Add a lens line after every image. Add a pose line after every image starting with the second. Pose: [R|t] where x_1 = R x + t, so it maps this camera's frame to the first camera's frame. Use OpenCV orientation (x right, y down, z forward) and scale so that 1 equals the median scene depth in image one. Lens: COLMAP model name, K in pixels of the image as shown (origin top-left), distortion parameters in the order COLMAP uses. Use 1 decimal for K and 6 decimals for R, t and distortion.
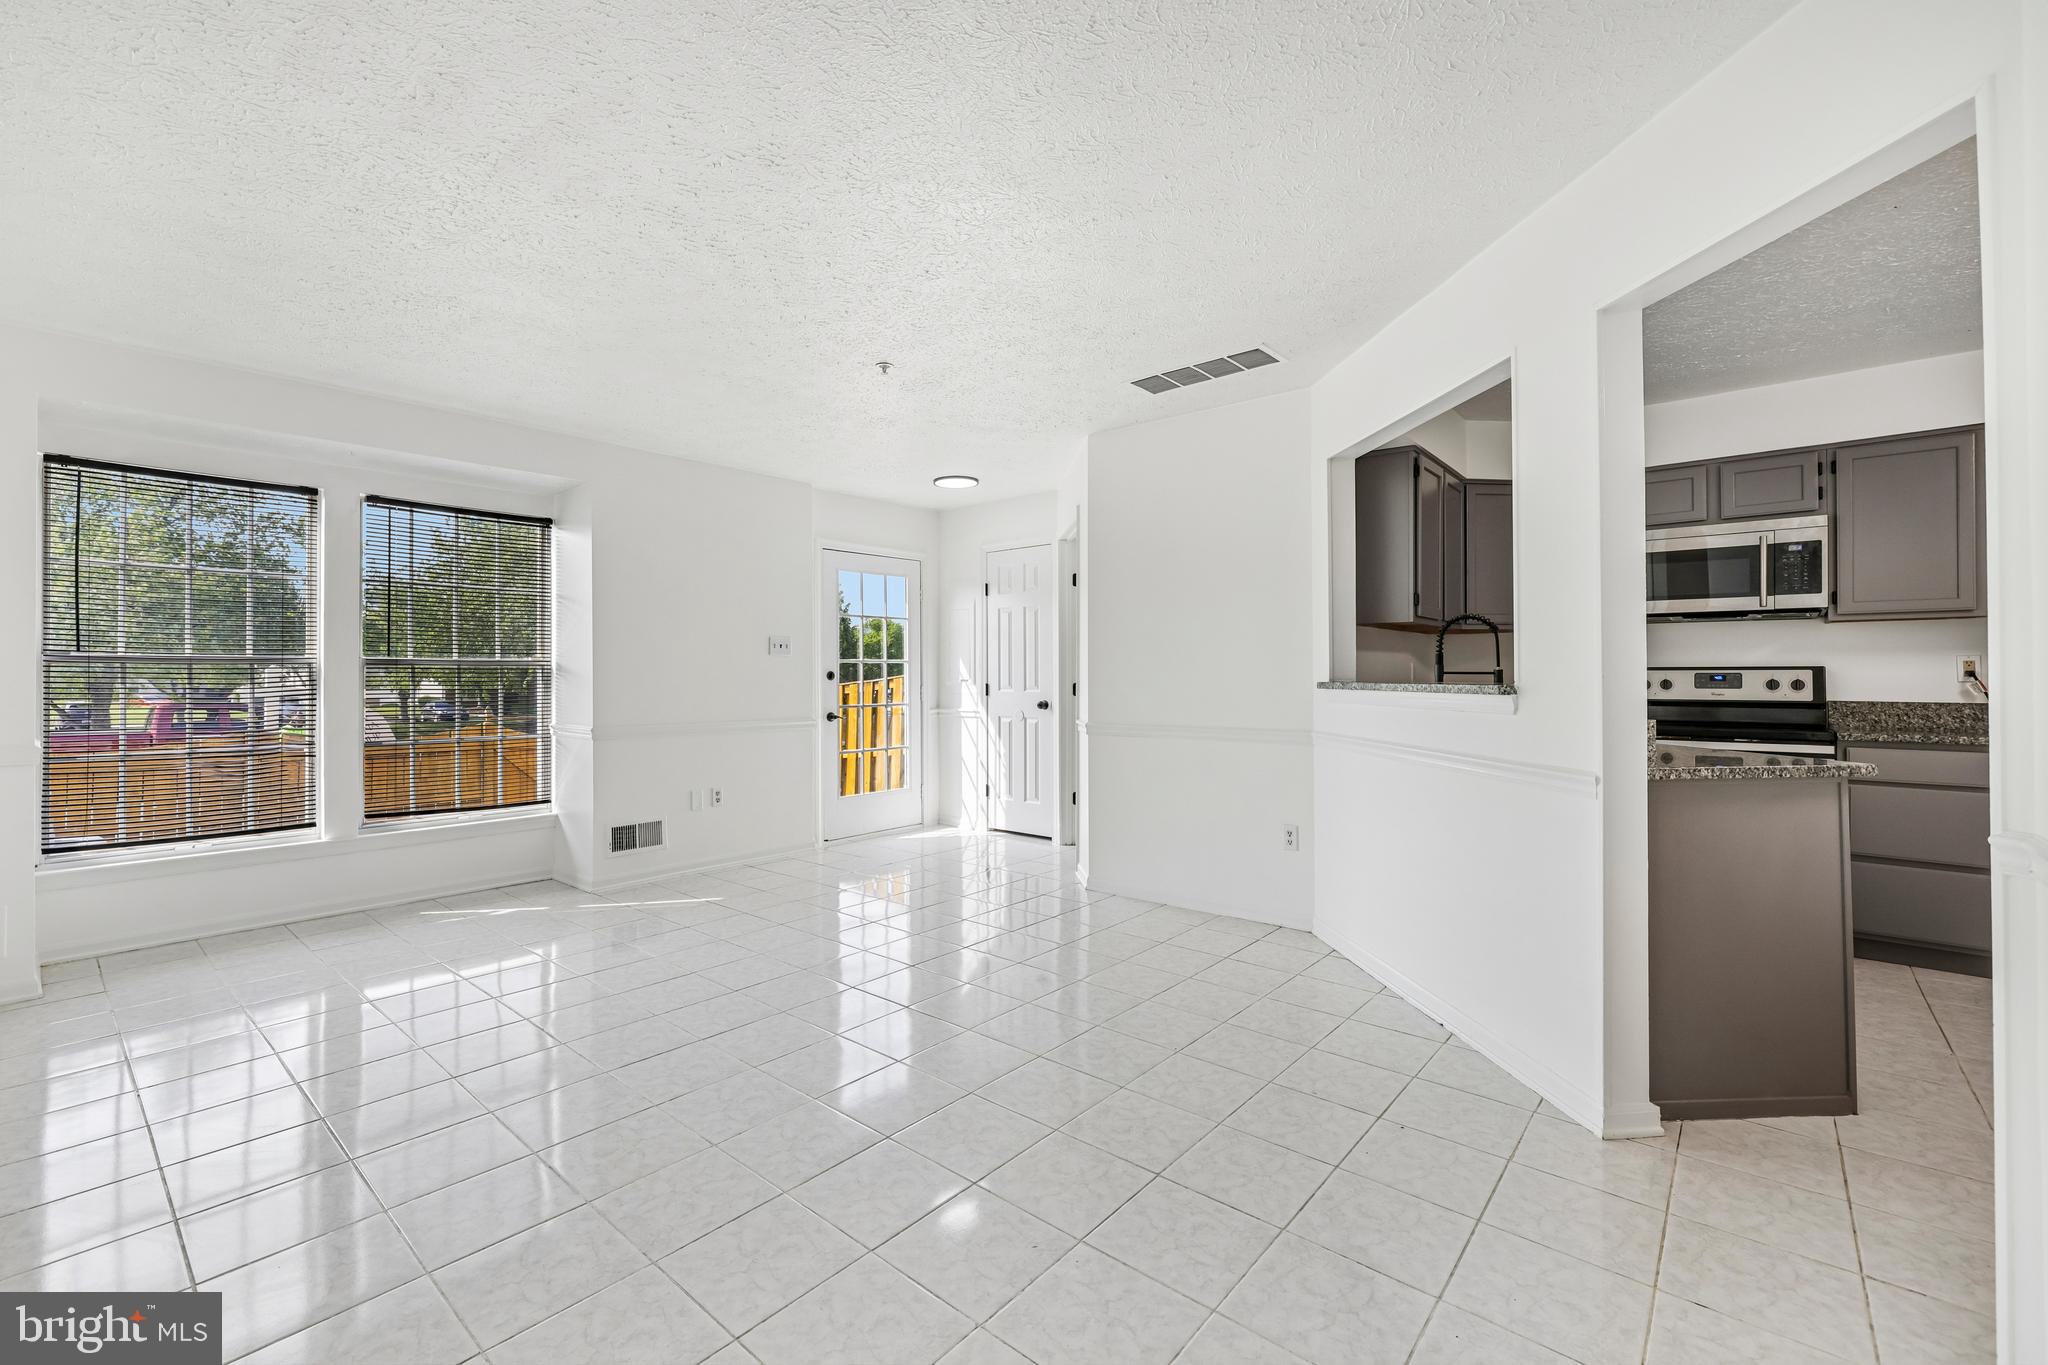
lens RADIAL K [[866.8, 0, 1006.2], [0, 866.8, 669.2], [0, 0, 1]] dist [-0.002779, -0.000104]
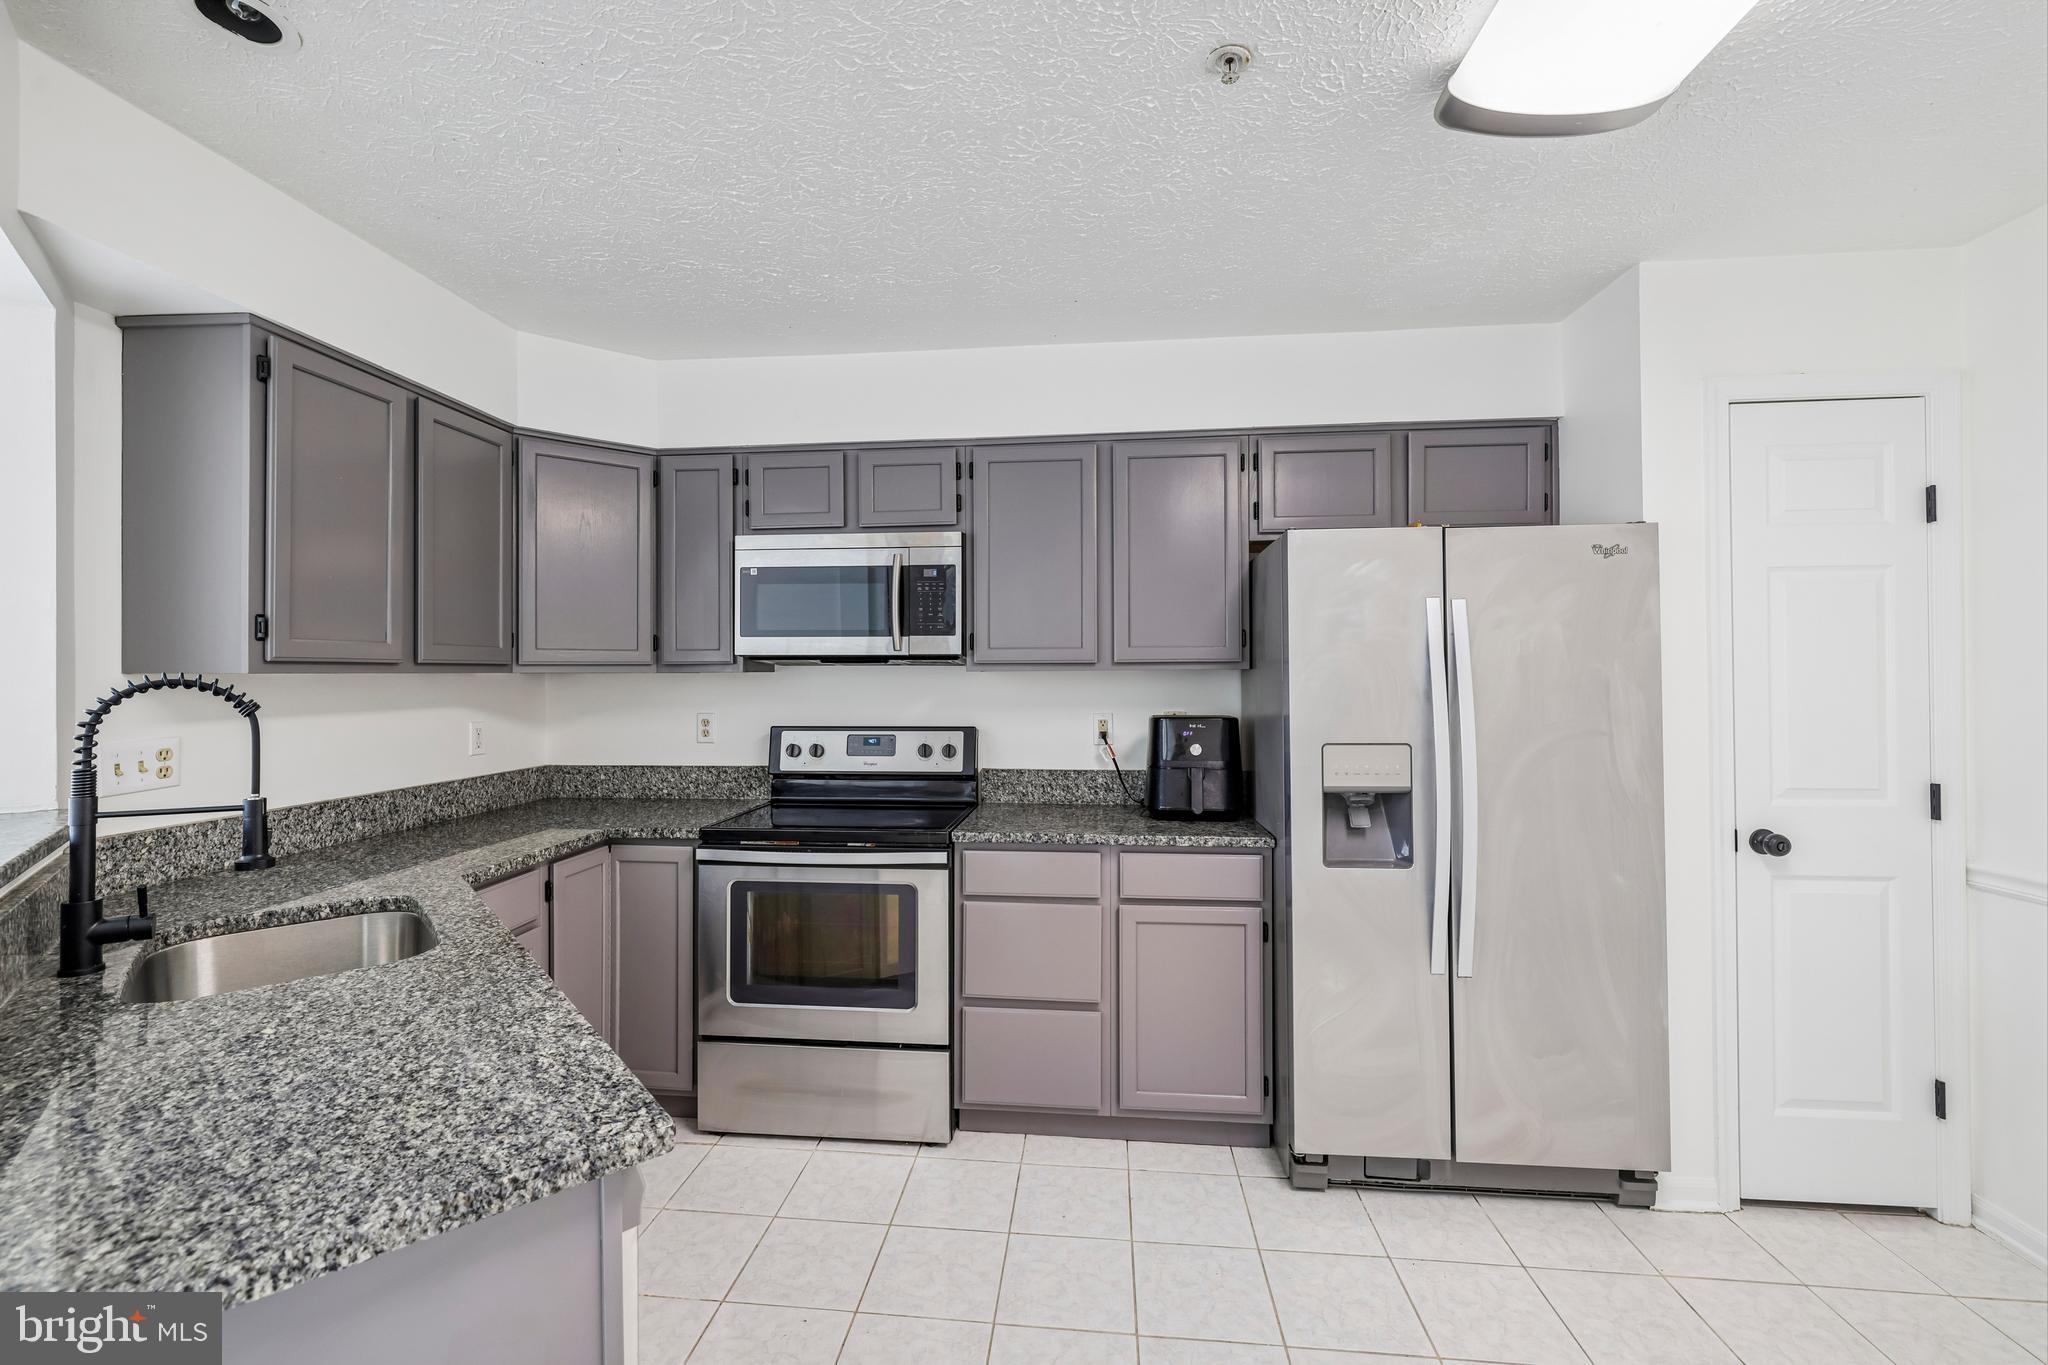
lens RADIAL K [[858.8, 0, 1009.1], [0, 858.8, 668.8], [0, 0, 1]] dist [-0.000656, 0.000017]
pose [[0.821510, 0.000563, 0.570194, 0.540404], [0.001115, 0.999996, -0.002595, -0.055363], [-0.570193, 0.002768, 0.821506, 0.349813]]
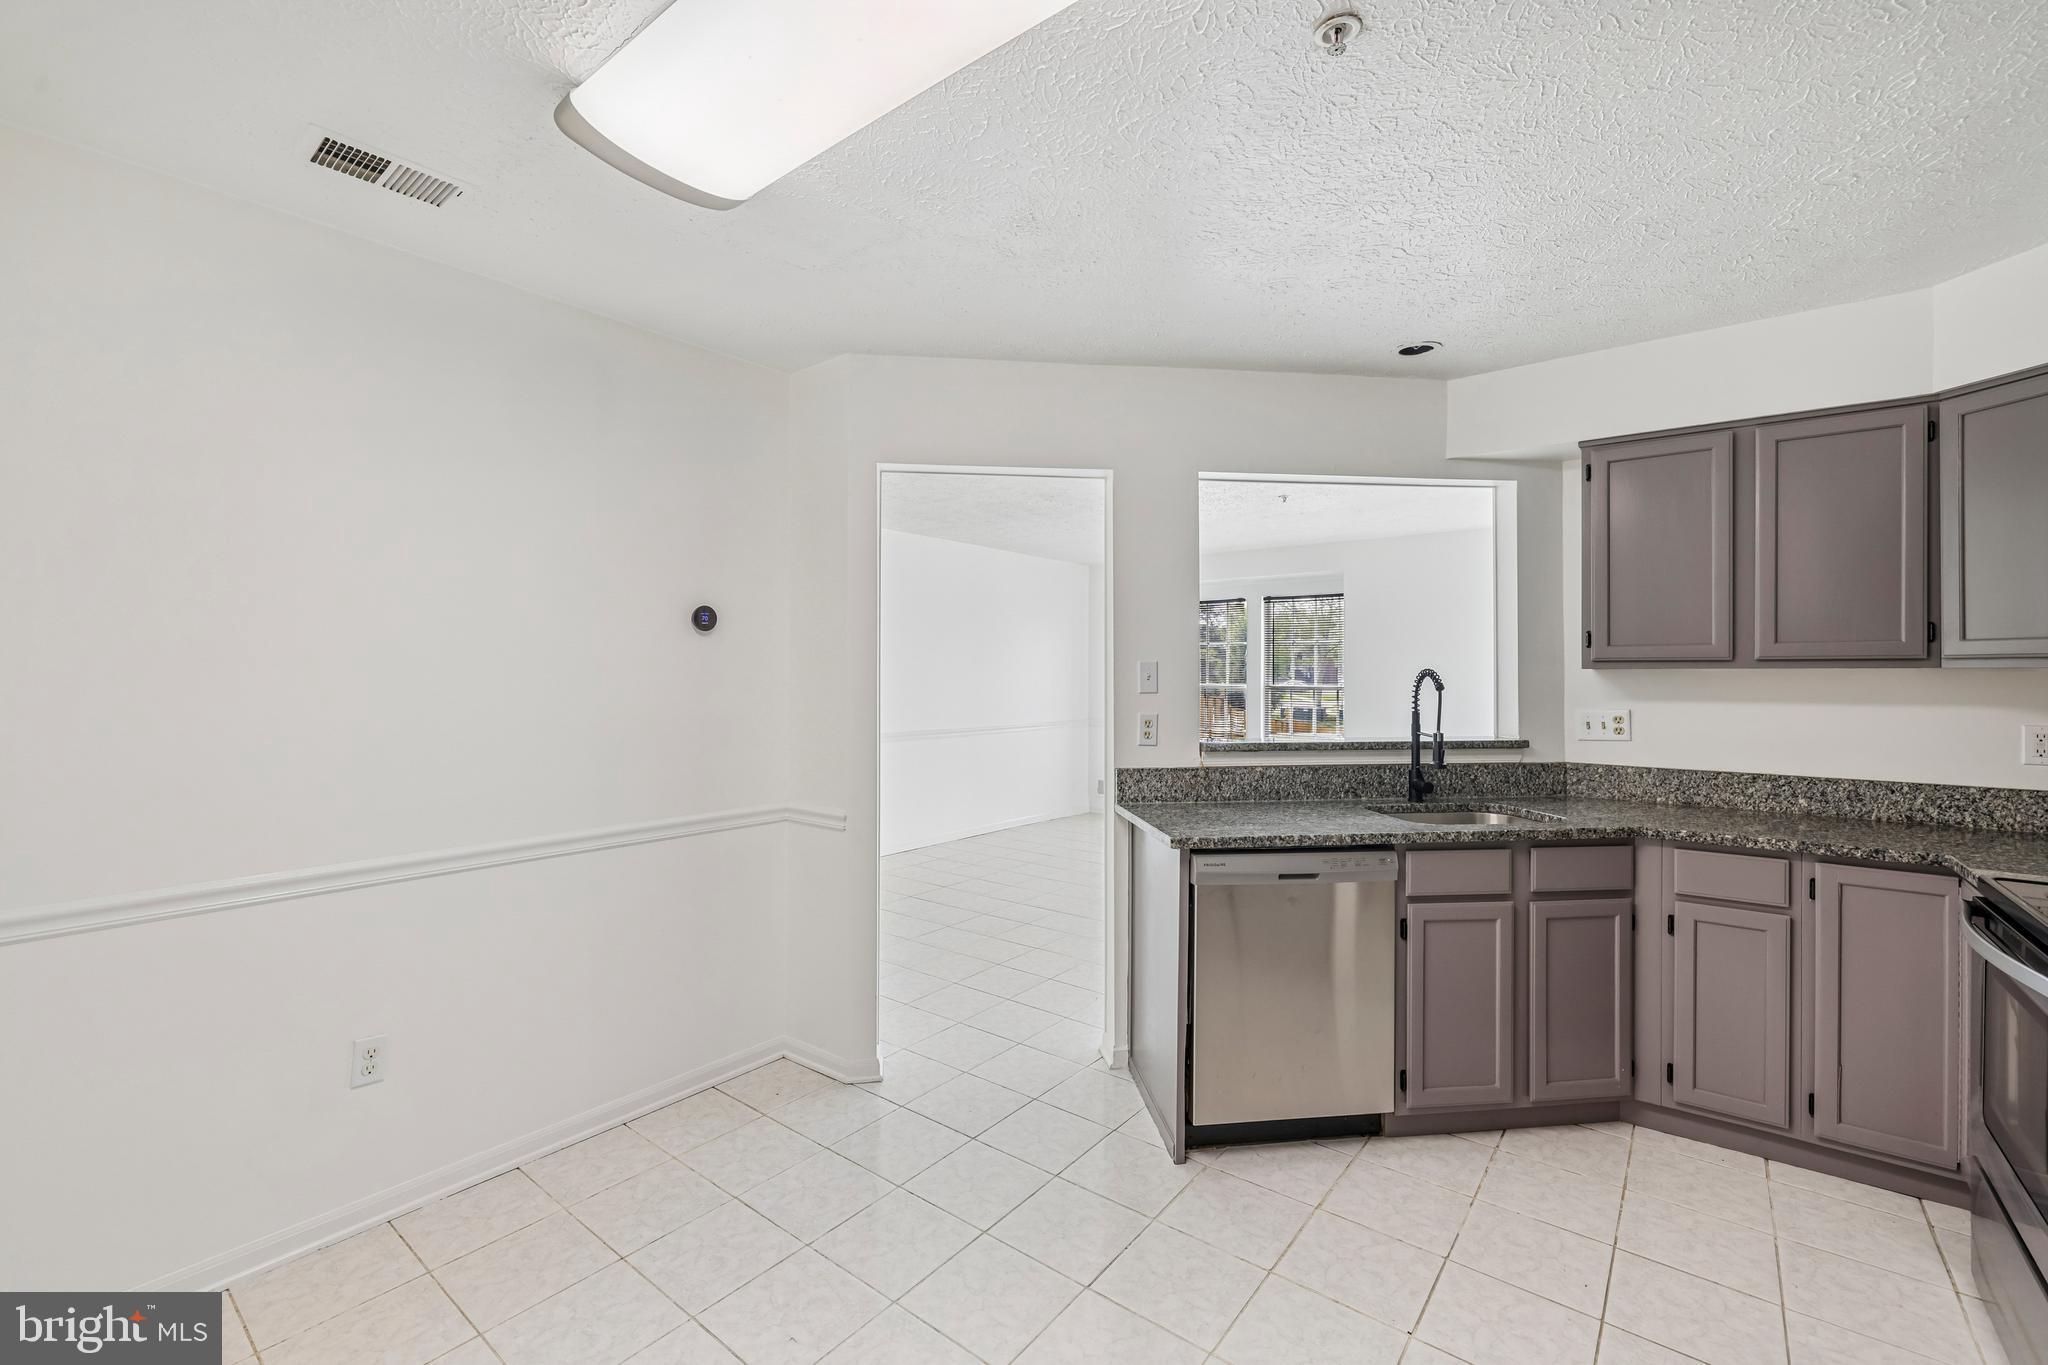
lens RADIAL K [[857.2, 0, 1016.2], [0, 857.2, 670.5], [0, 0, 1]] dist [-0.000712, -0.000020]
pose [[0.035726, -0.000658, -0.999361, 1.209326], [0.003874, 0.999992, -0.000520, -0.054714], [0.999354, -0.003853, 0.035728, 0.458104]]
